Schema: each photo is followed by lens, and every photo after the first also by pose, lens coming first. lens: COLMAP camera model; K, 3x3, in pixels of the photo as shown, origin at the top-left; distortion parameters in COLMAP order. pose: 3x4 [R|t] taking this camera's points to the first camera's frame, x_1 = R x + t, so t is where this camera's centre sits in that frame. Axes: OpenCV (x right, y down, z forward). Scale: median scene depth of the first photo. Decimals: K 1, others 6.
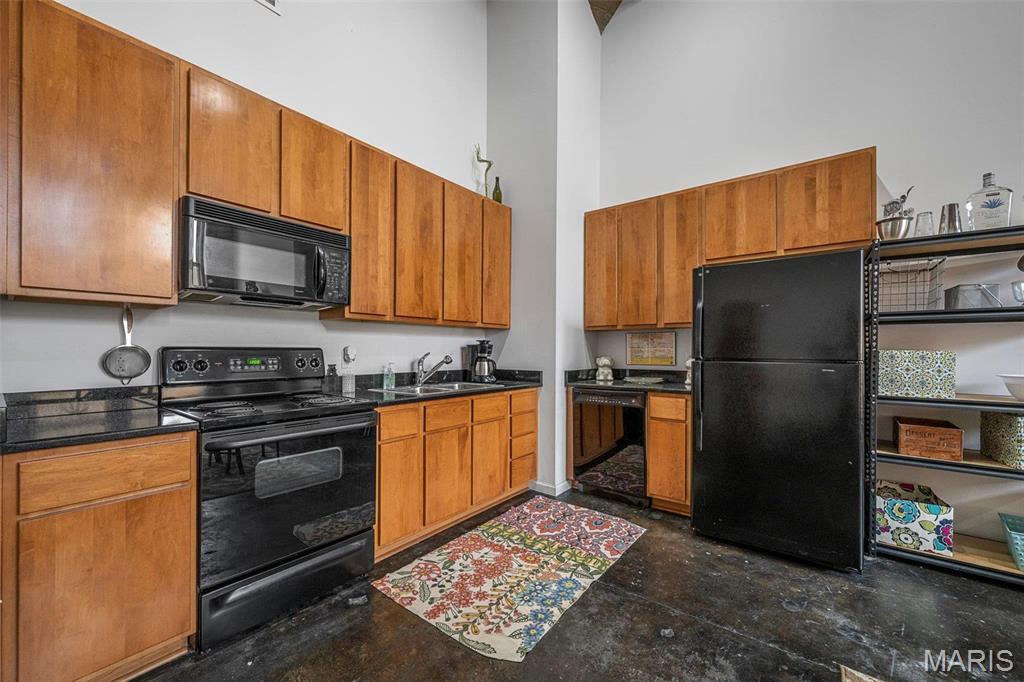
lens RADIAL K [[405.5, 0, 516.4], [0, 405.5, 347.0], [0, 0, 1]] dist [0.002273, -0.000002]
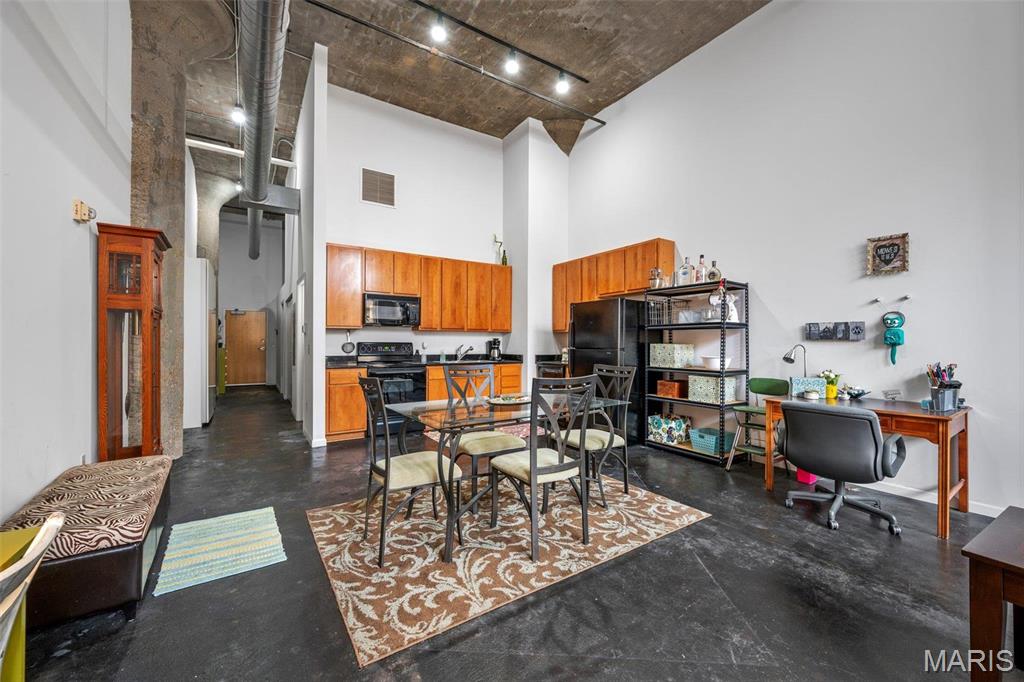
lens RADIAL K [[401.2, 0, 515.8], [0, 401.2, 339.4], [0, 0, 1]] dist [-0.000034, -0.000089]
pose [[0.944257, -0.002121, -0.329202, 0.783636], [0.000993, 0.999993, -0.003595, -0.006563], [0.329208, 0.003068, 0.944253, -0.921224]]
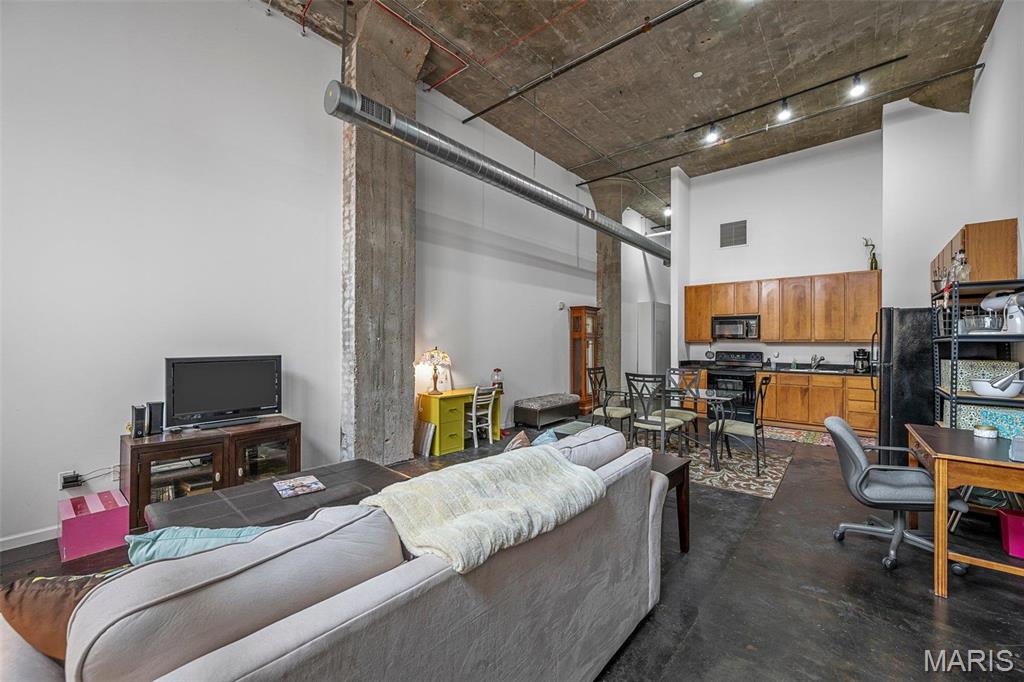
lens RADIAL K [[401.2, 0, 515.8], [0, 401.2, 339.4], [0, 0, 1]] dist [-0.000034, -0.000089]
pose [[-0.060062, -0.009584, -0.998149, 2.234986], [0.000738, 0.999953, -0.009646, -0.054469], [0.998194, -0.001316, -0.060052, -0.520144]]
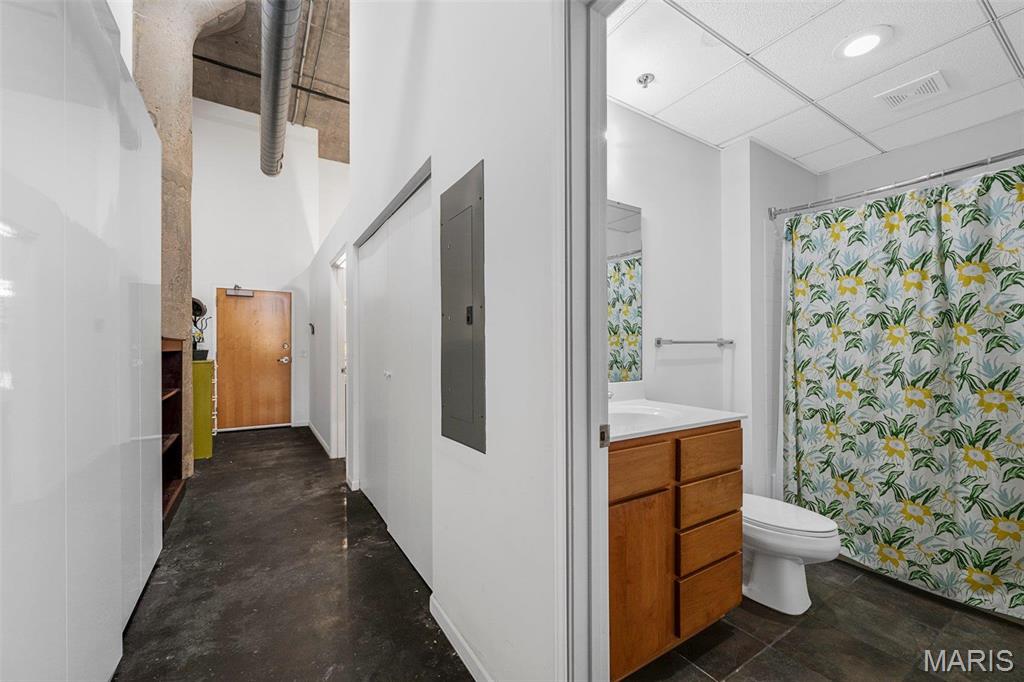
lens RADIAL K [[404.4, 0, 512.5], [0, 404.4, 349.4], [0, 0, 1]] dist [0.000233, 0.000246]
pose [[0.936022, -0.005753, -0.351895, -0.995830], [0.007439, 0.999966, 0.003440, 0.008758], [0.351864, -0.005838, 0.936033, 0.407748]]
